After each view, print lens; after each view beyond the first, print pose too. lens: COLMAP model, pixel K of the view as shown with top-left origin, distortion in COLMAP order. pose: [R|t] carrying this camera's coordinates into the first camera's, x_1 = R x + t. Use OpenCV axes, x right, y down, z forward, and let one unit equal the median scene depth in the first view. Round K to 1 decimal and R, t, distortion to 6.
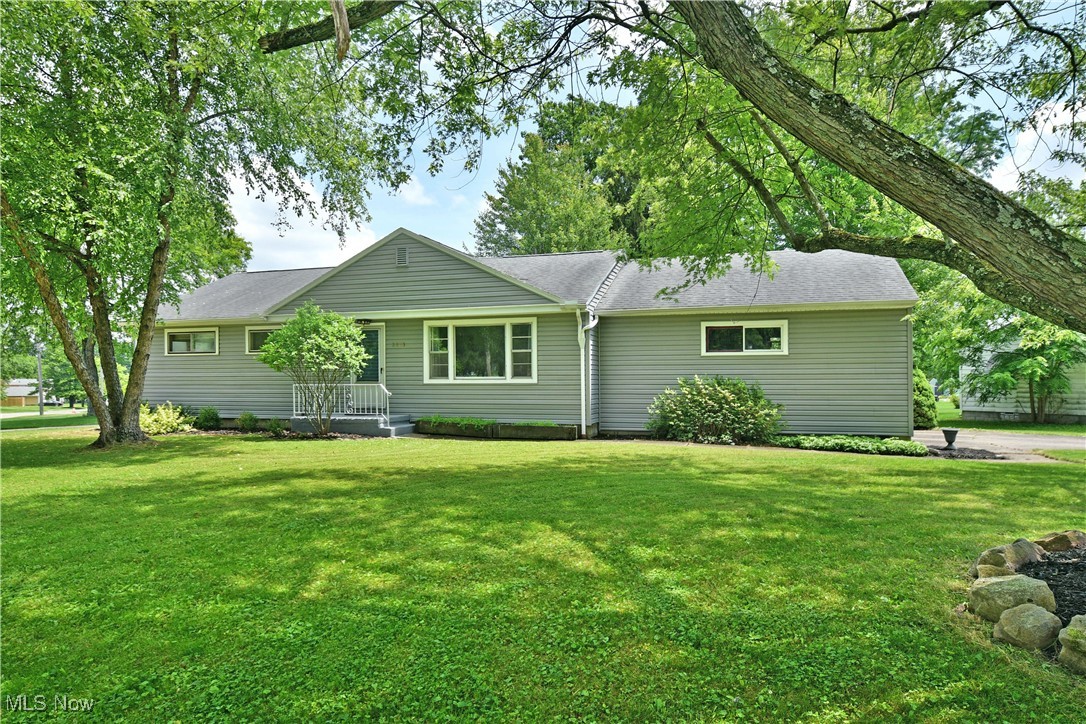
lens RADIAL K [[671.4, 0, 548.2], [0, 671.4, 381.6], [0, 0, 1]] dist [-0.018111, -0.000959]
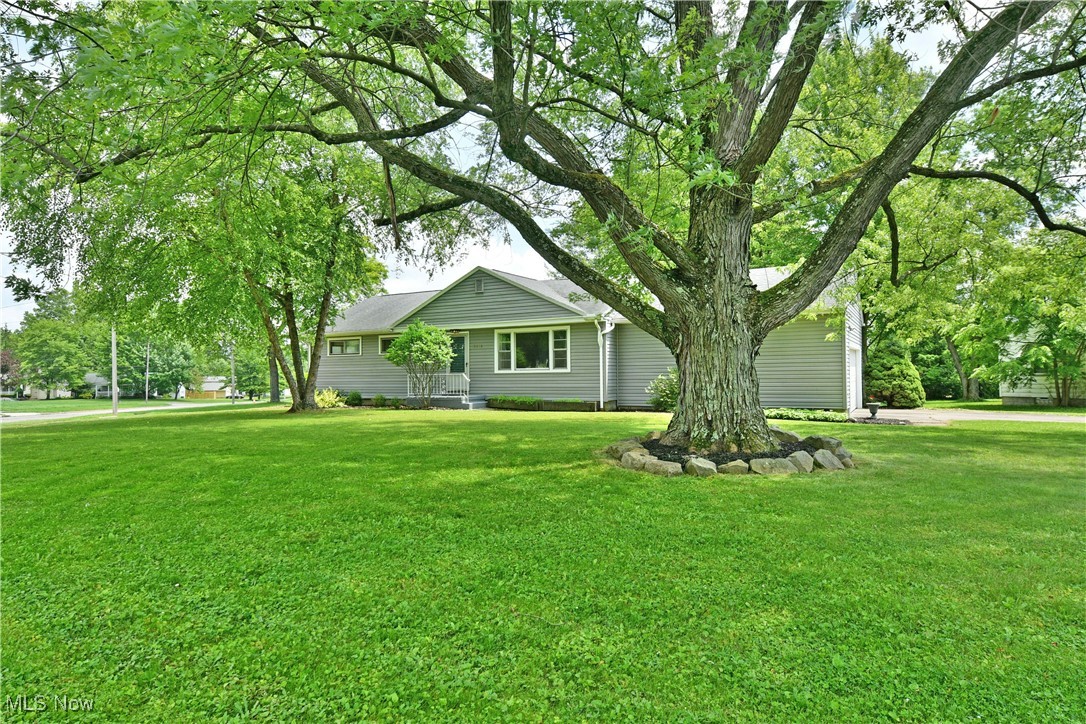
lens RADIAL K [[671.4, 0, 539.1], [0, 671.4, 361.2], [0, 0, 1]] dist [-0.018111, -0.000959]
pose [[0.978498, -0.012644, -0.205870, 0.213538], [0.007888, 0.999683, -0.023907, 0.012612], [0.206107, 0.021769, 0.978287, -0.400216]]
